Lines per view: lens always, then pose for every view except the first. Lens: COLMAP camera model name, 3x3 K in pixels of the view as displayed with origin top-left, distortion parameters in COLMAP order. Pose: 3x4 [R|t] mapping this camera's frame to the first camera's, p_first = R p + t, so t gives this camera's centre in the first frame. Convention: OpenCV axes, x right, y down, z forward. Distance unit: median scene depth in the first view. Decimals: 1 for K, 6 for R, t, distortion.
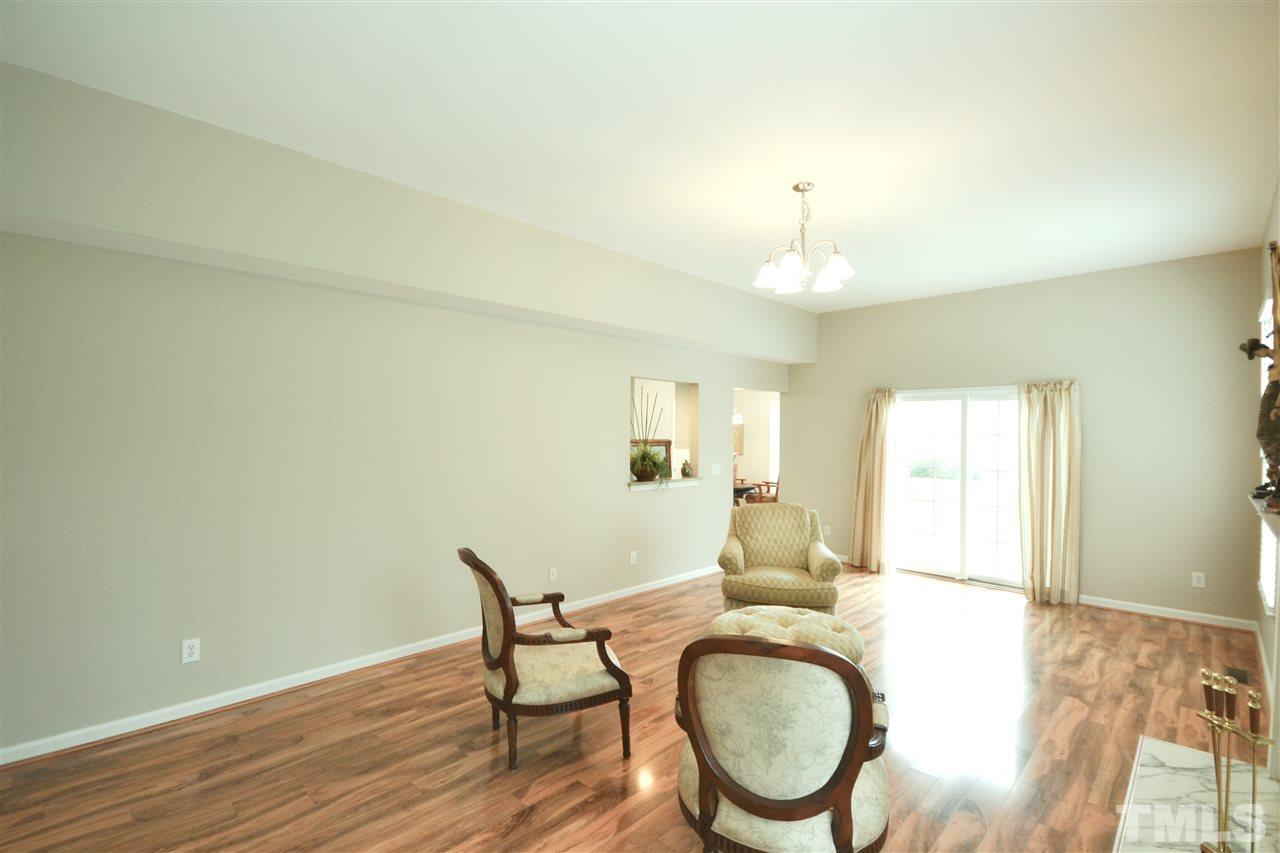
lens RADIAL K [[578.0, 0, 643.3], [0, 578.0, 425.2], [0, 0, 1]] dist [-0.019228, -0.004581]
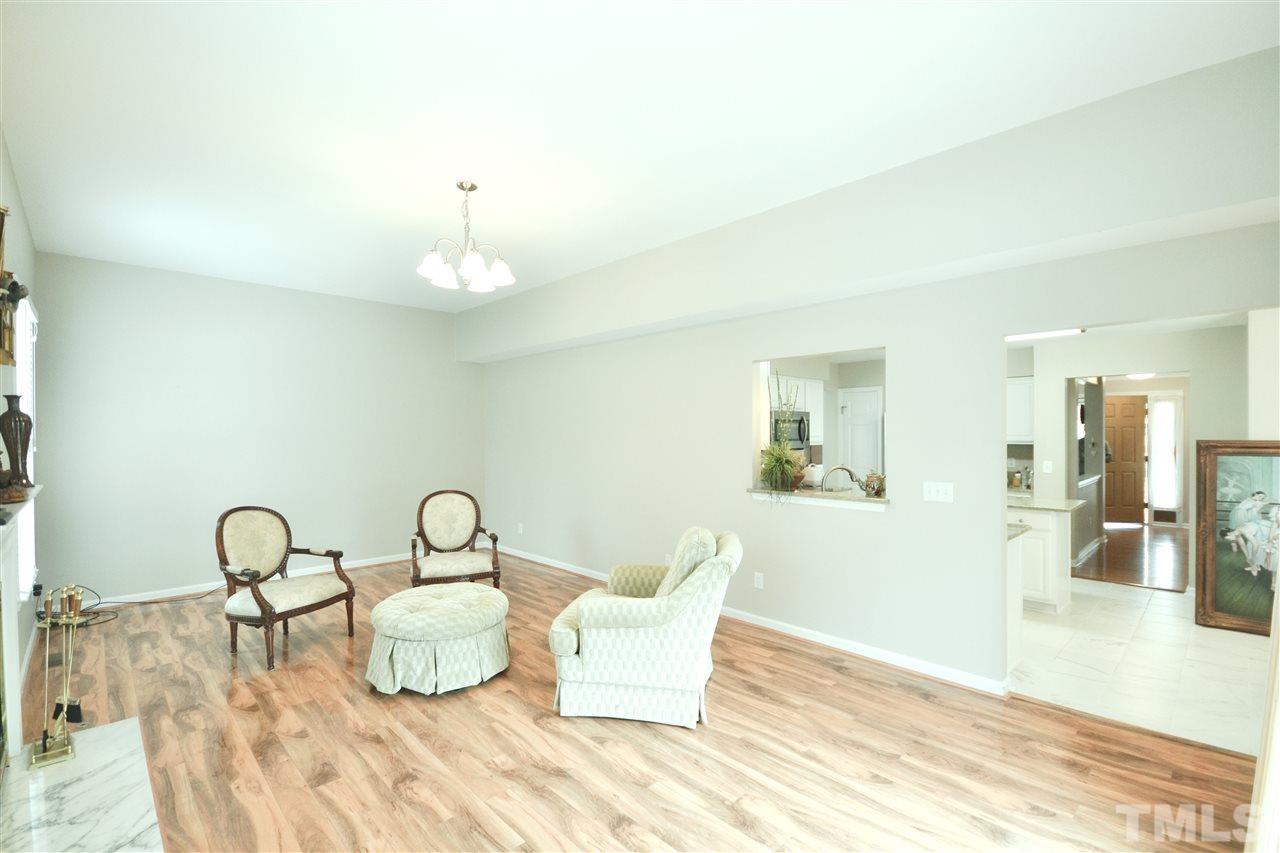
lens RADIAL K [[578.0, 0, 637.1], [0, 578.0, 424.0], [0, 0, 1]] dist [-0.019228, -0.004581]
pose [[-0.020705, -0.016795, -0.999645, 1.612805], [0.006632, 0.999835, -0.016936, 0.024374], [0.999764, -0.006981, -0.020590, 1.635829]]
